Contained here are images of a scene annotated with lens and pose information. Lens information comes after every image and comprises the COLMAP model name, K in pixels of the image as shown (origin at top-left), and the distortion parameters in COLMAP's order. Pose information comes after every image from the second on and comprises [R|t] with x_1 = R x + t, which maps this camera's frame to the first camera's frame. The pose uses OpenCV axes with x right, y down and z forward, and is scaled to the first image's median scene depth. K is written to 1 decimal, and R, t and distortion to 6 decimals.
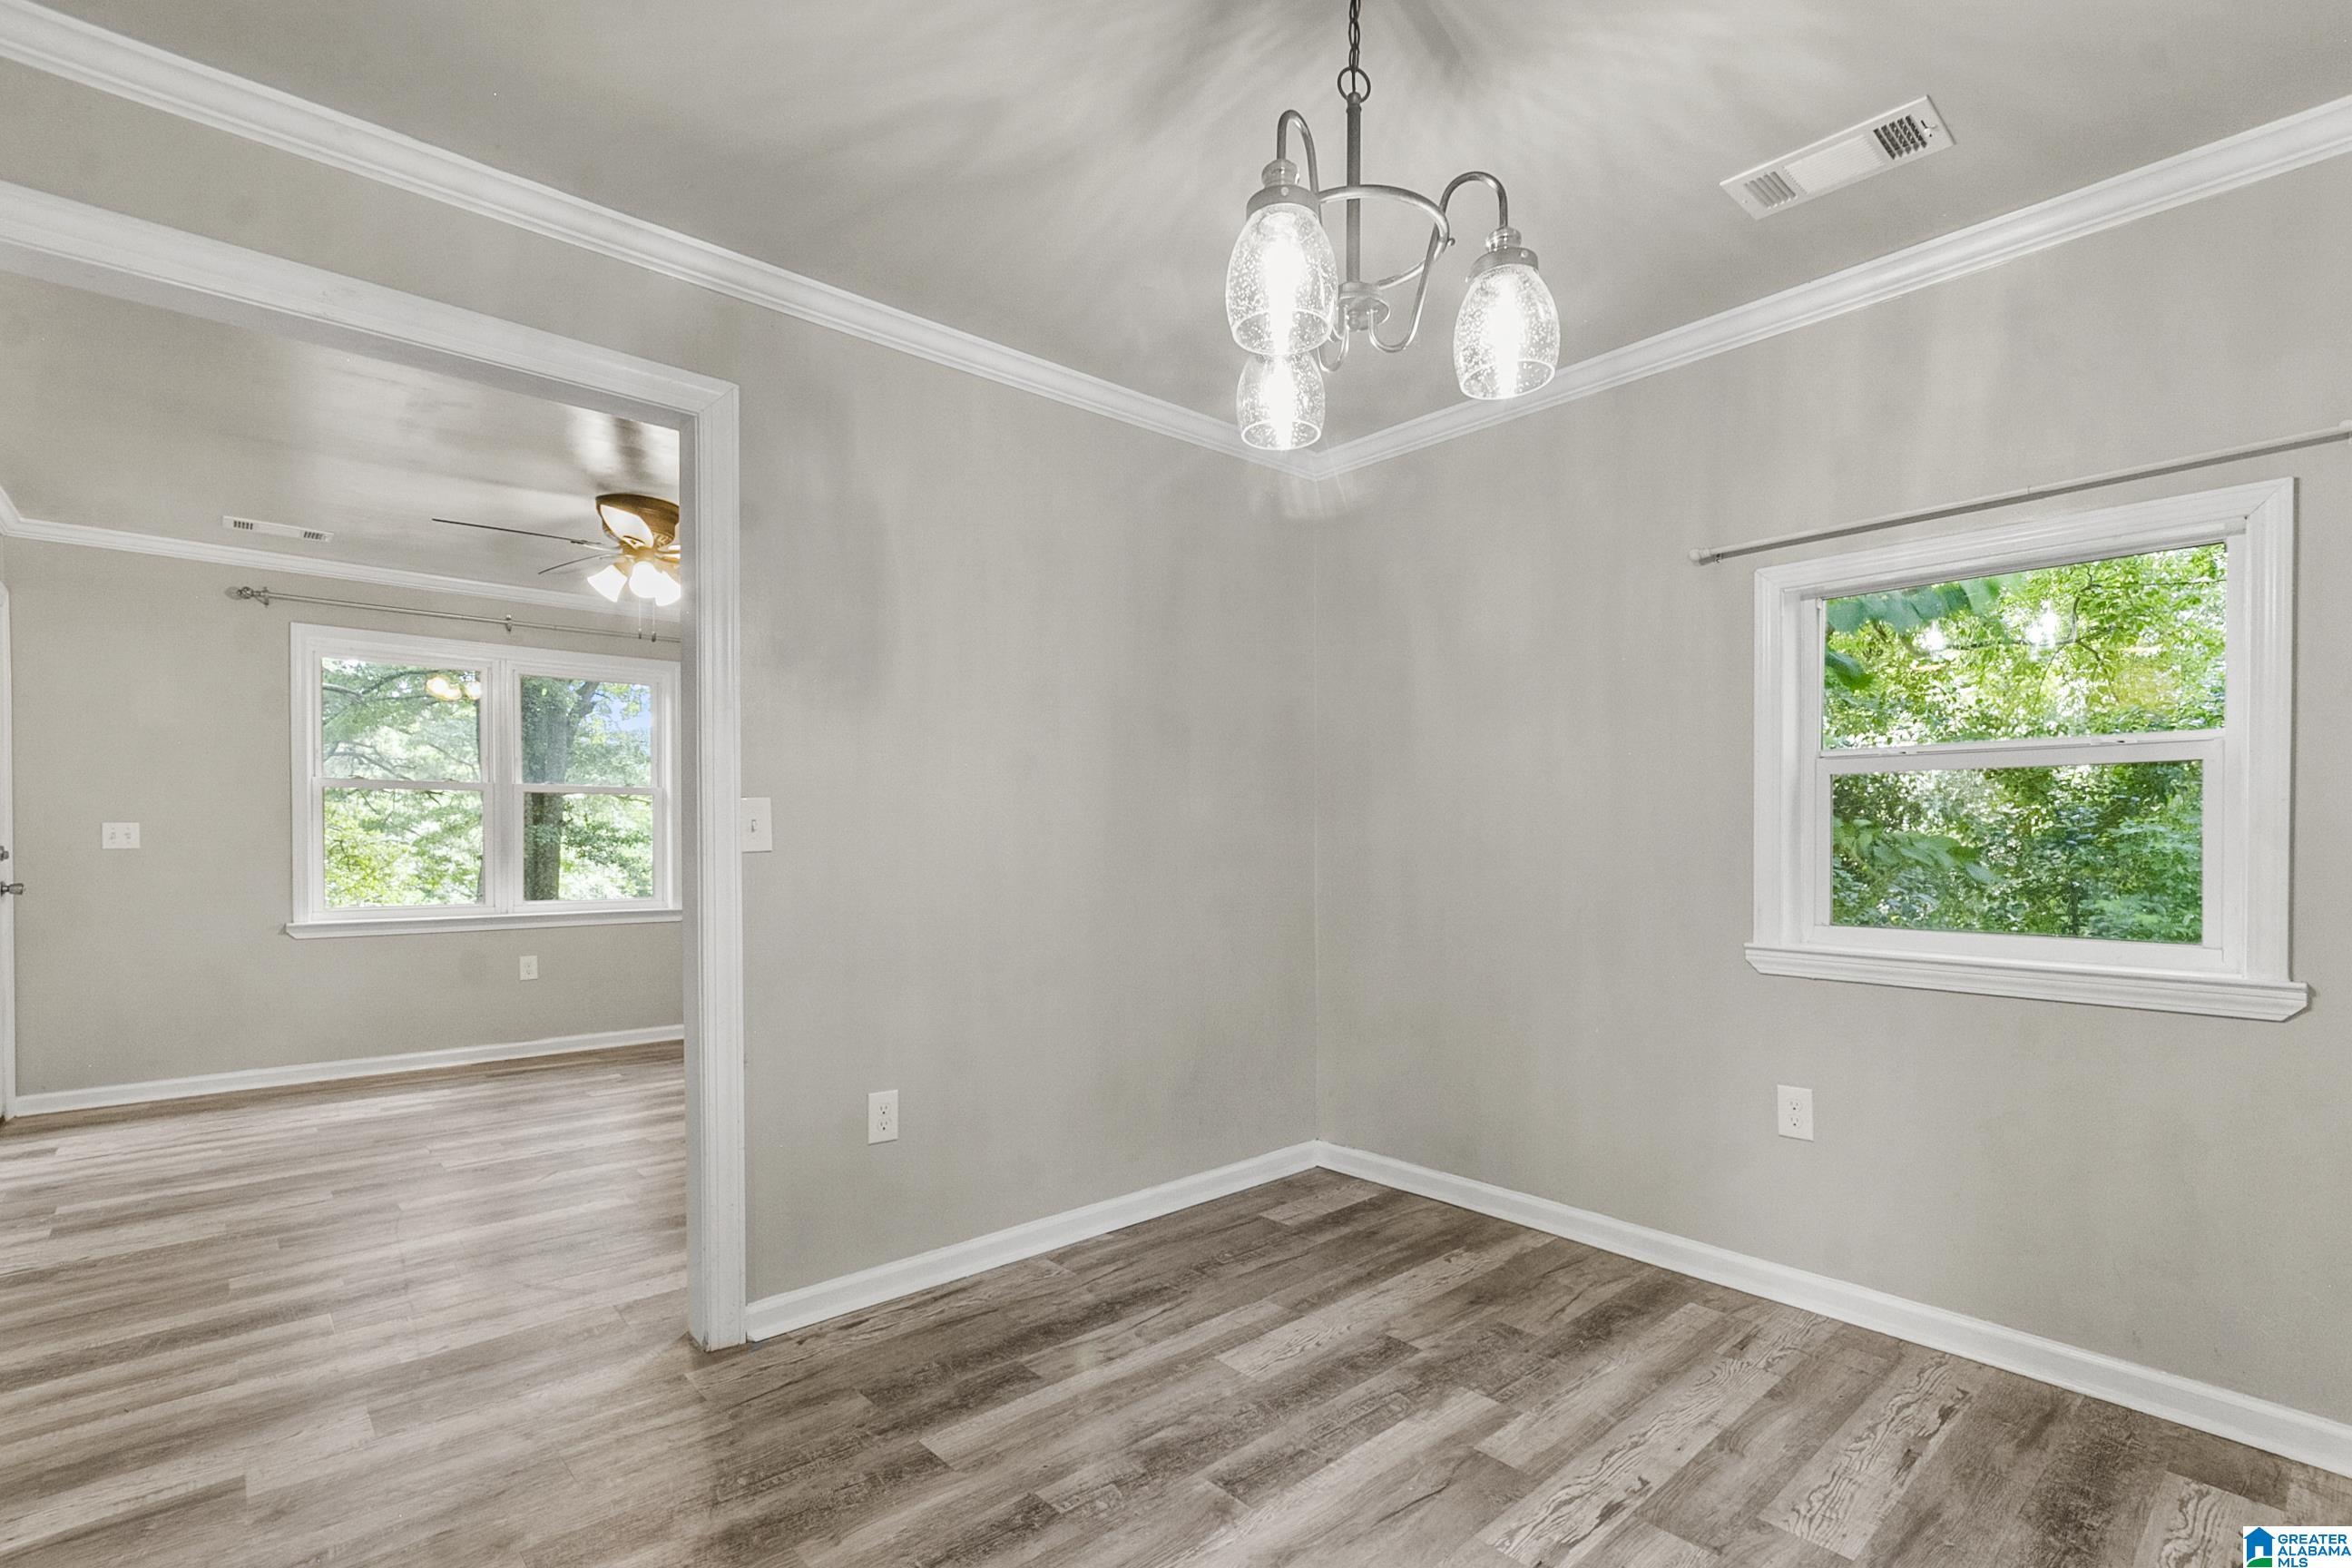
lens RADIAL K [[1126.9, 0, 1160.0], [0, 1126.9, 847.2], [0, 0, 1]] dist [-0.008967, 0.011363]
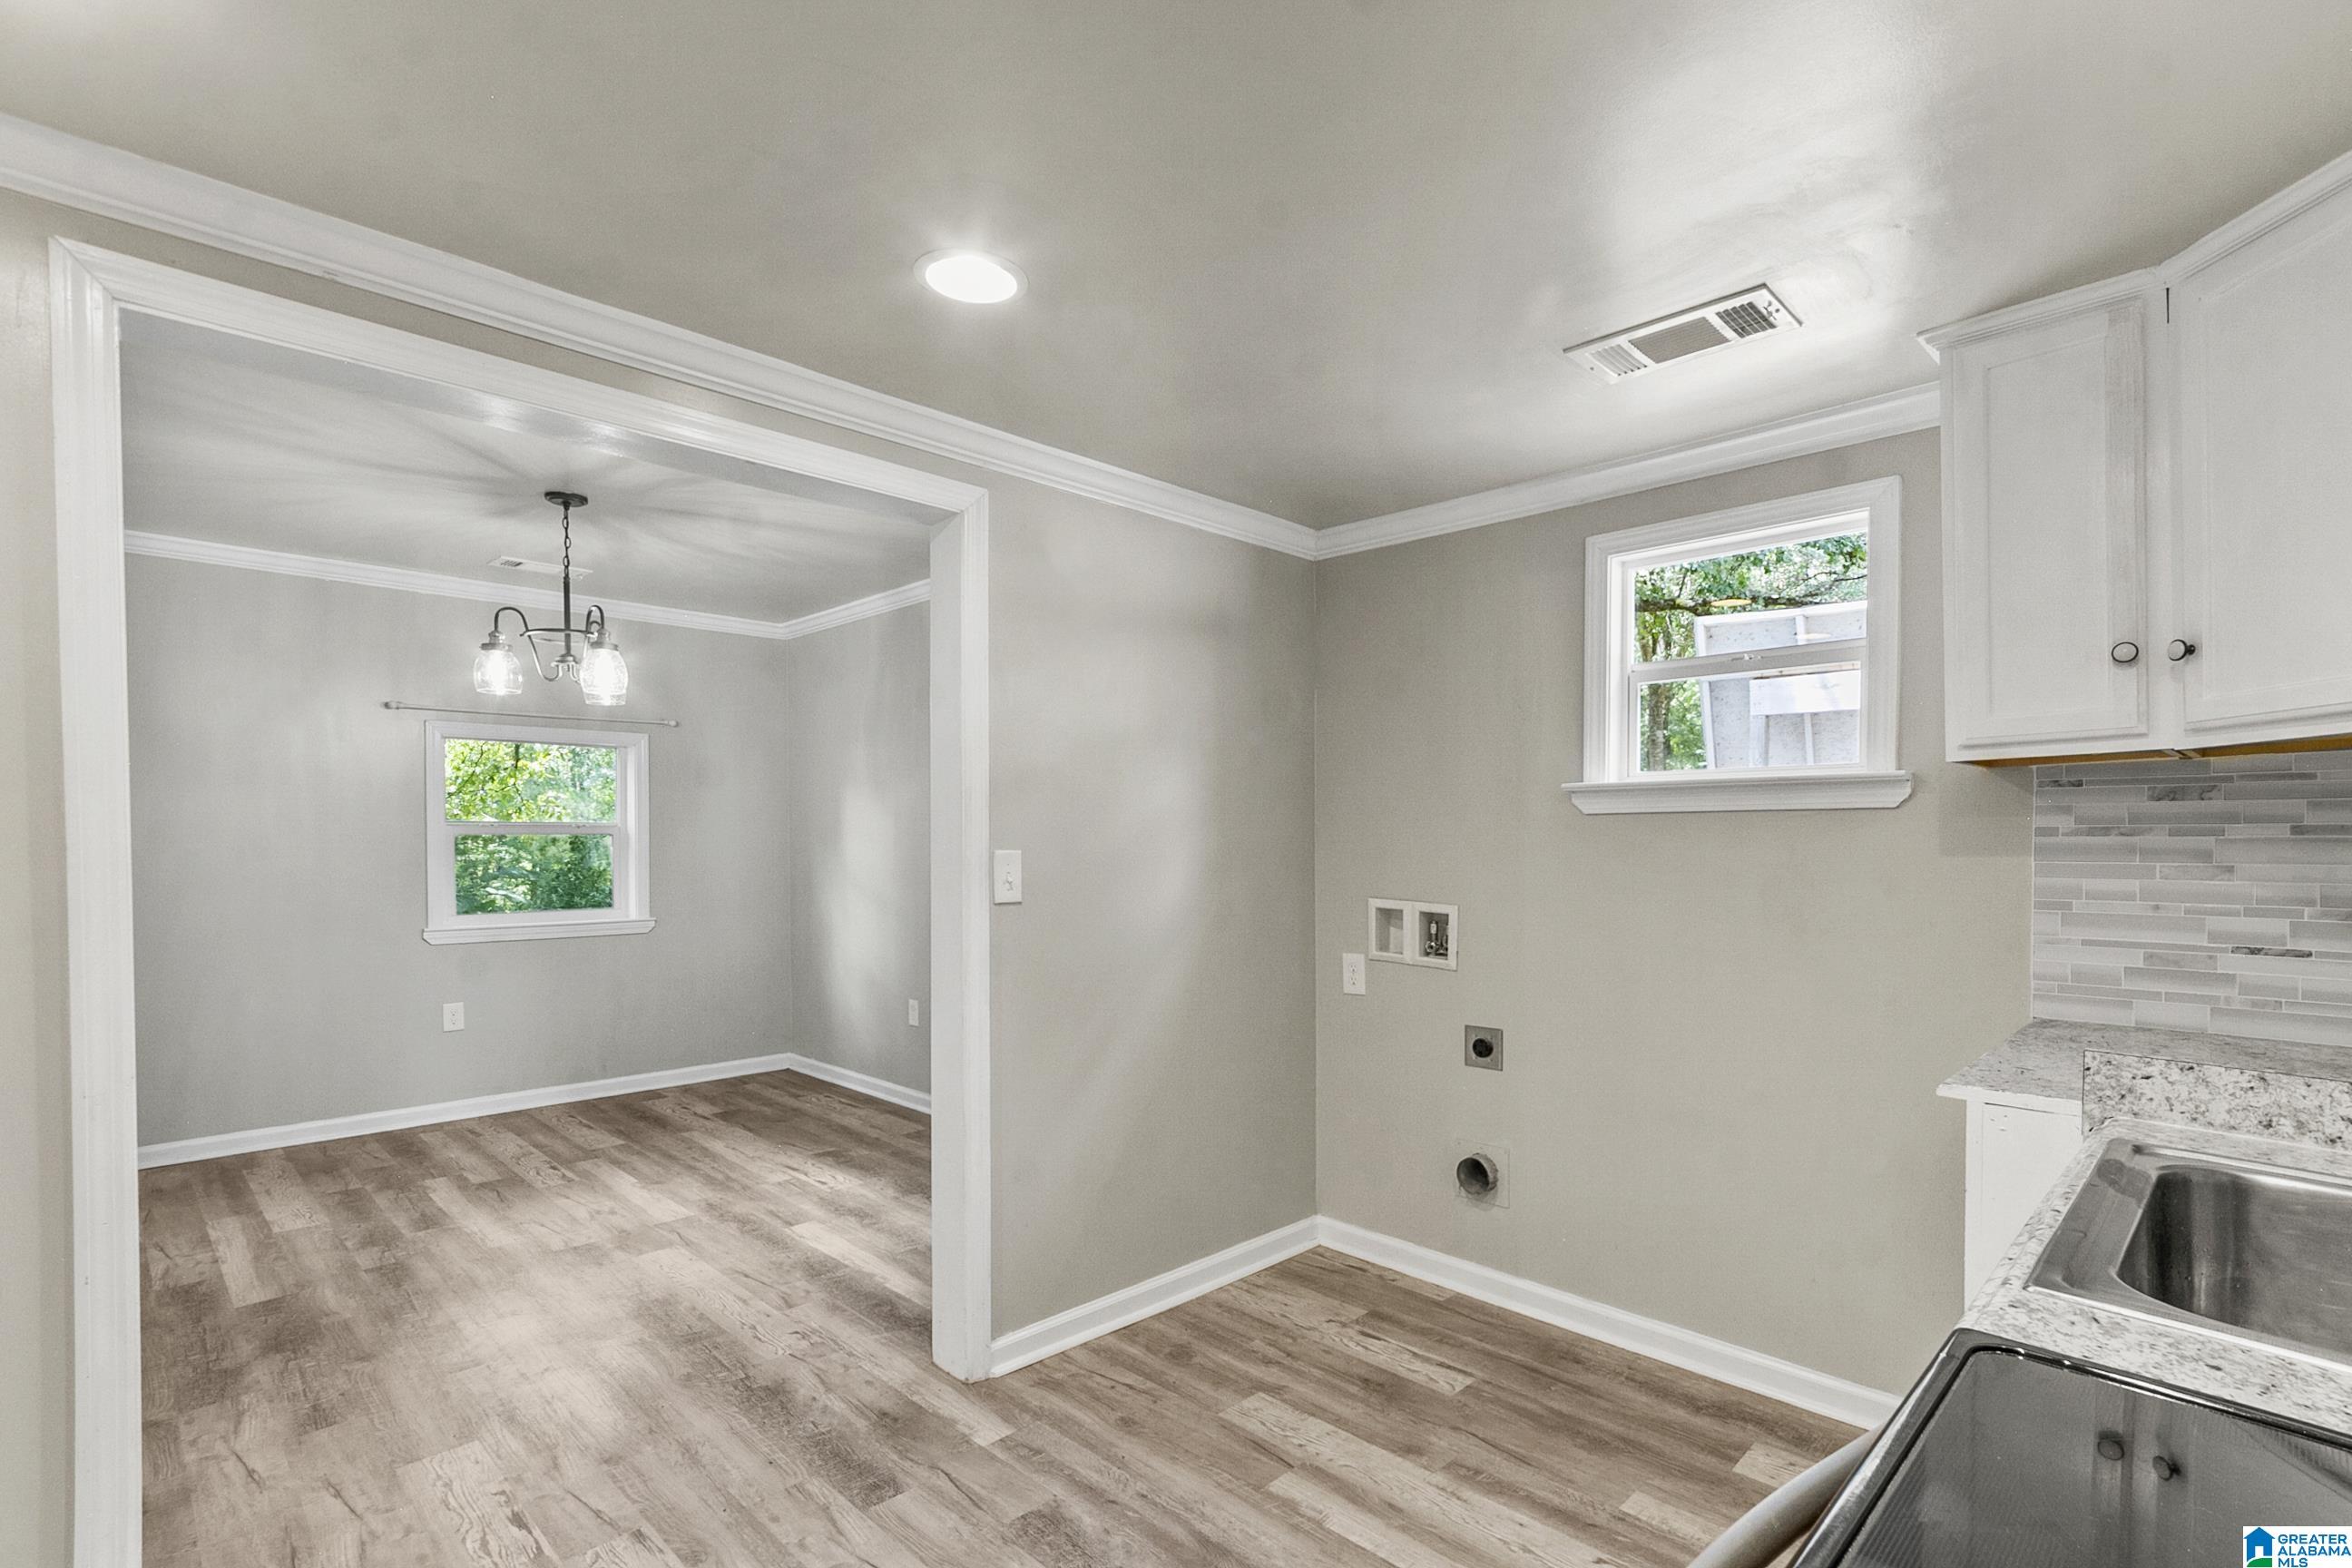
lens RADIAL K [[1112.9, 0, 1181.9], [0, 1112.9, 860.8], [0, 0, 1]] dist [0.016349, -0.000325]
pose [[-0.055438, -0.019780, 0.998266, -1.360165], [0.022550, 0.999524, 0.021057, -0.037317], [-0.998207, 0.023679, -0.054966, -0.115071]]
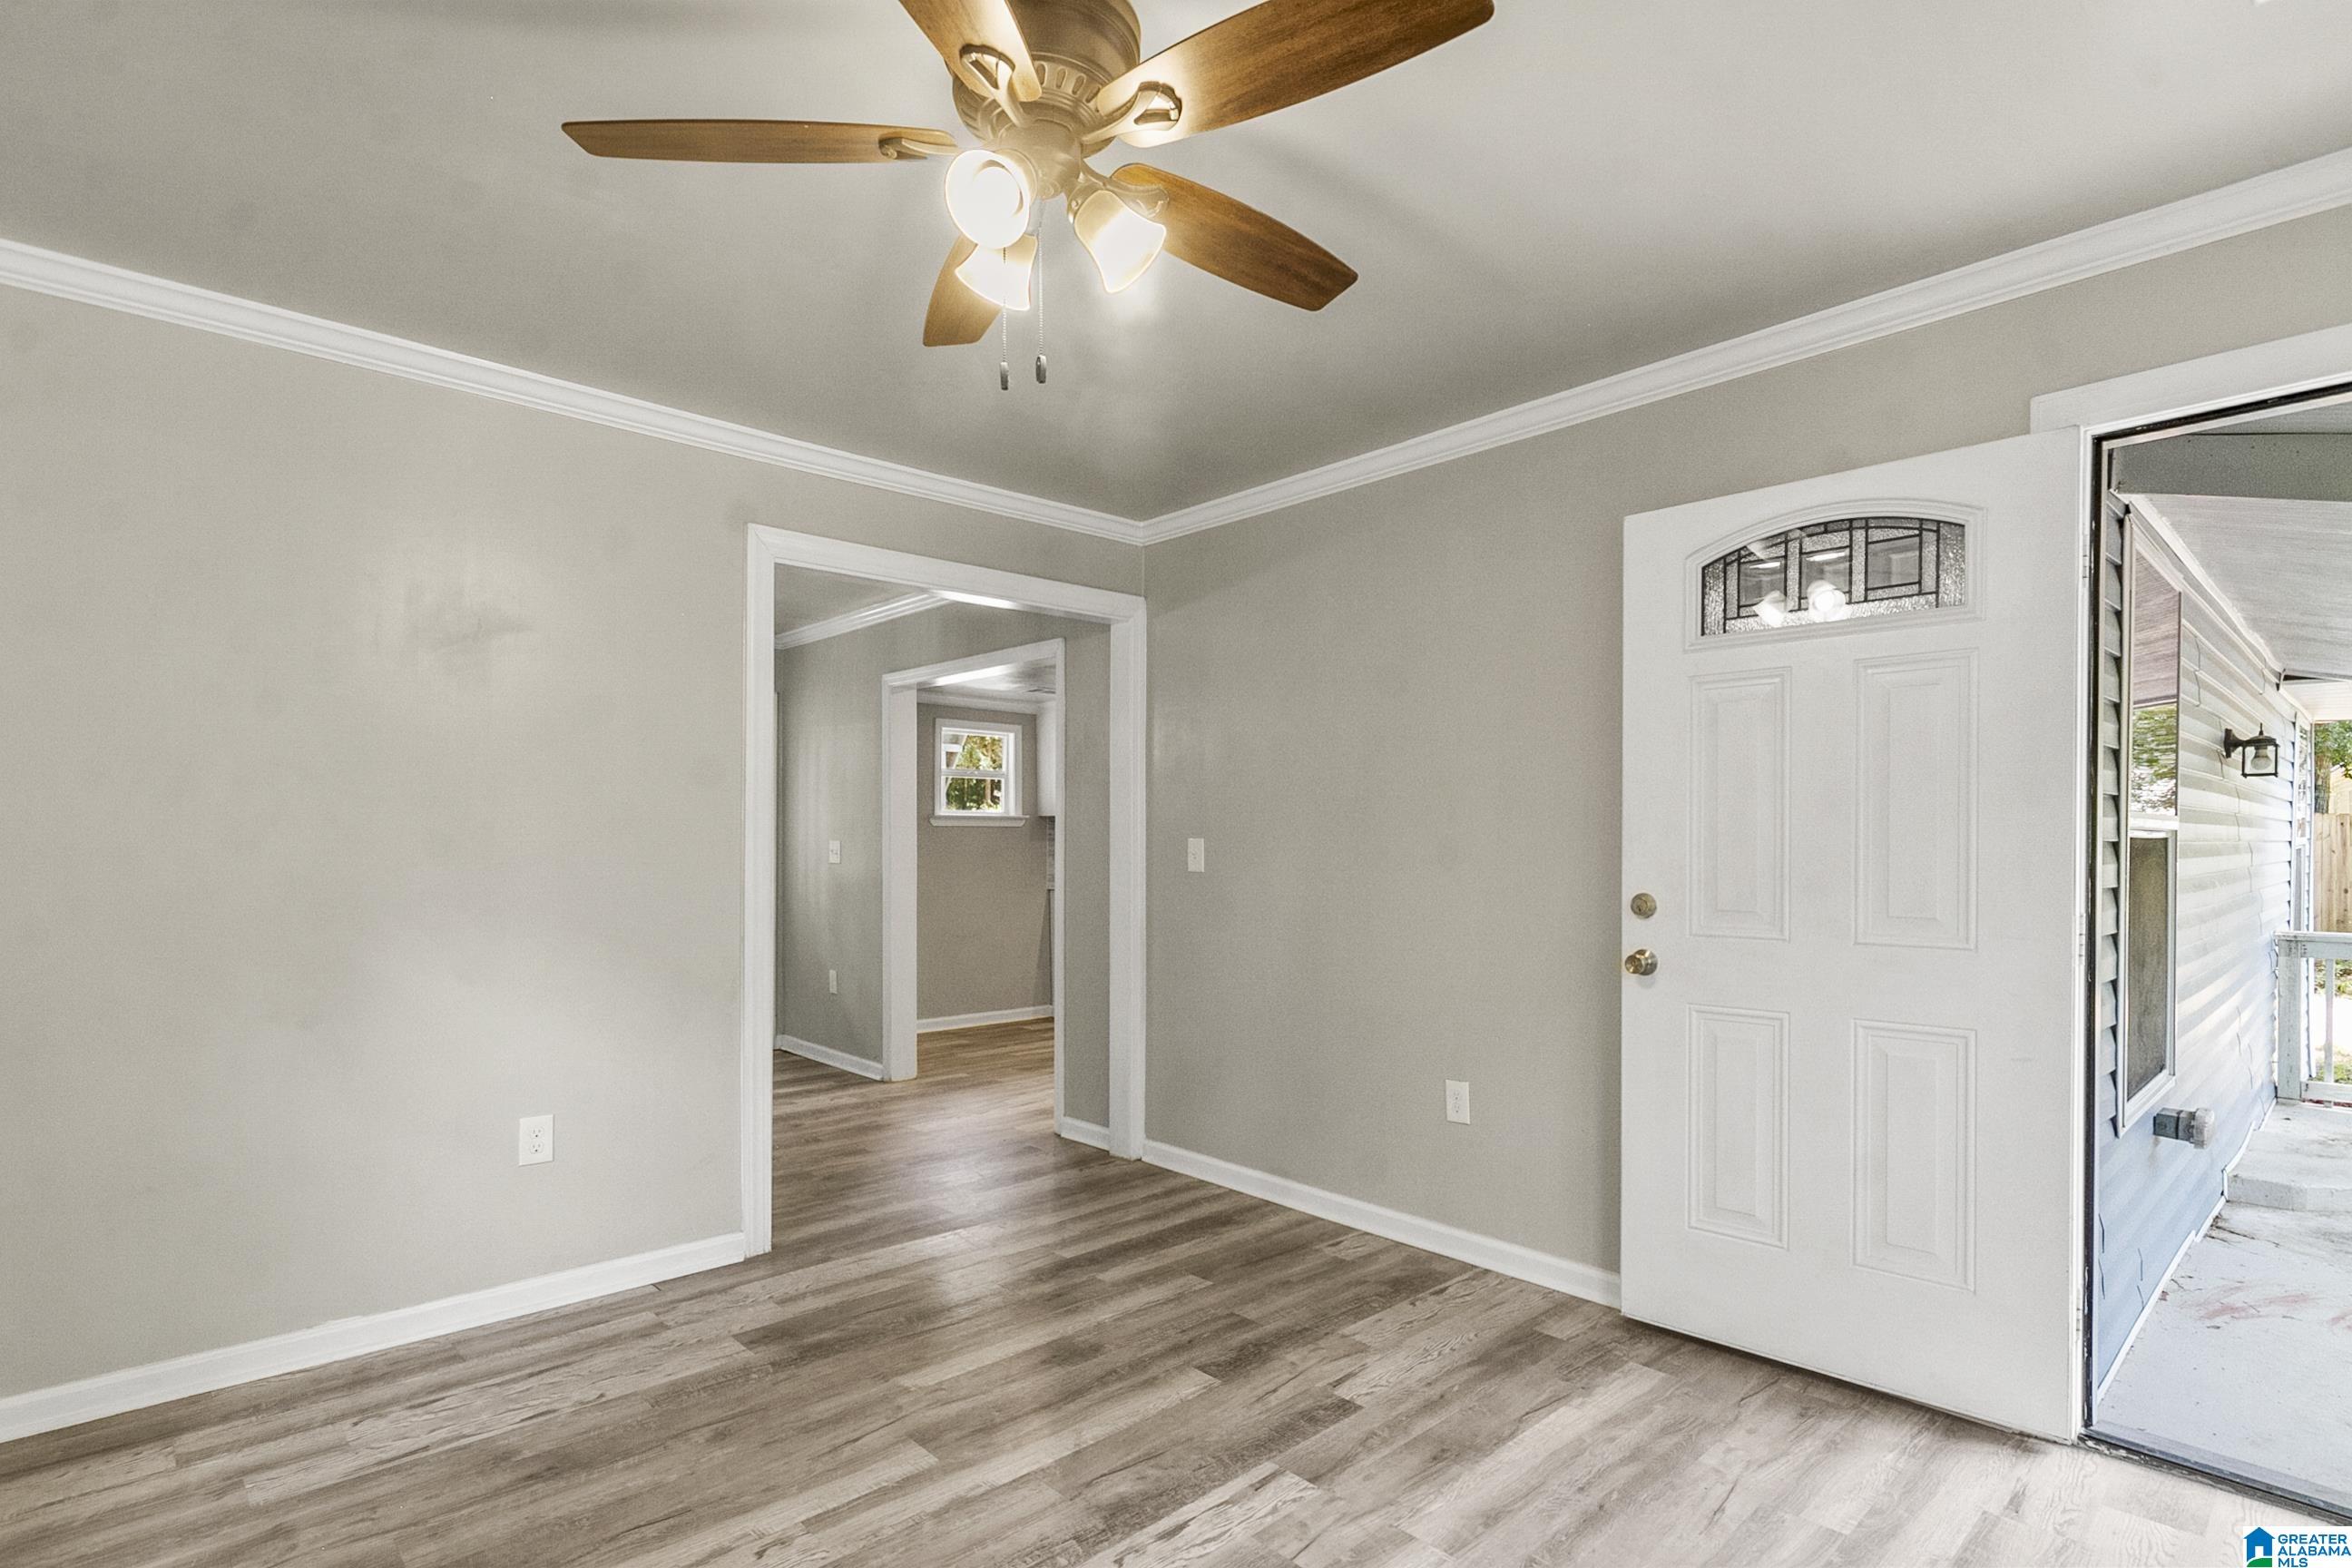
lens RADIAL K [[1171.7, 0, 1150.0], [0, 1171.7, 834.8], [0, 0, 1]] dist [-0.000730, 0.000297]
pose [[-0.999764, 0.002724, -0.021537, -0.796124], [0.002449, 0.999915, 0.012784, -0.064912], [0.021570, 0.012729, -0.999686, 2.286609]]
